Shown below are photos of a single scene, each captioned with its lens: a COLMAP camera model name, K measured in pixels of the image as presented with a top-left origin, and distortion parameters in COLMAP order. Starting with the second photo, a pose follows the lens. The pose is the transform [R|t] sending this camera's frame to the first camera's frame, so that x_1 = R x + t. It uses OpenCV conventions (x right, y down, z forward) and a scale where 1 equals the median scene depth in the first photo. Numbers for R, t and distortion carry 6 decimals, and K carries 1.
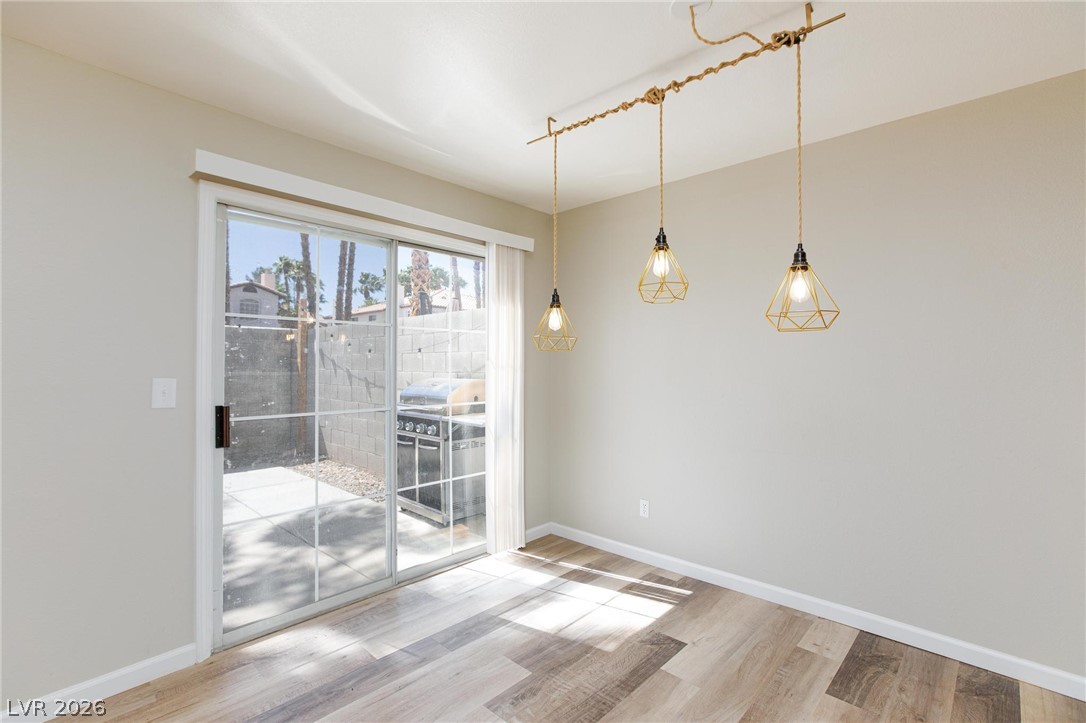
lens RADIAL K [[507.4, 0, 542.7], [0, 507.4, 356.5], [0, 0, 1]] dist [-0.017726, 0.006948]
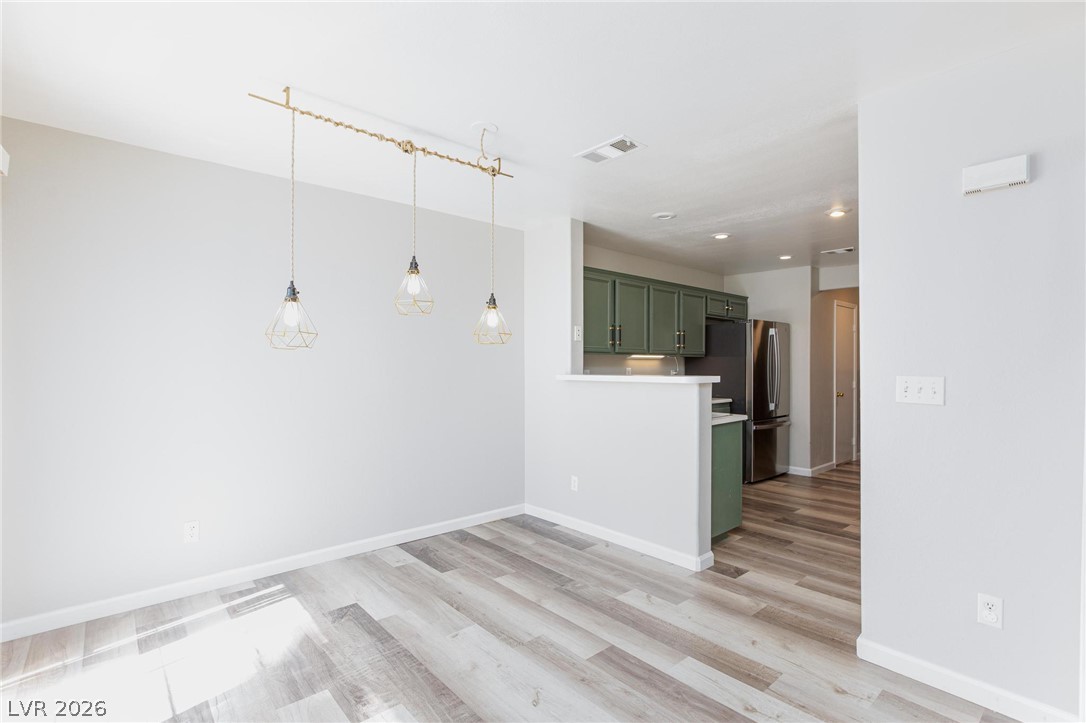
lens RADIAL K [[507.4, 0, 542.3], [0, 507.4, 364.5], [0, 0, 1]] dist [-0.017726, 0.006948]
pose [[0.098877, -0.004580, 0.995089, -0.827153], [-0.011564, 0.999917, 0.005751, 0.005148], [-0.995032, -0.012076, 0.098816, 0.457174]]
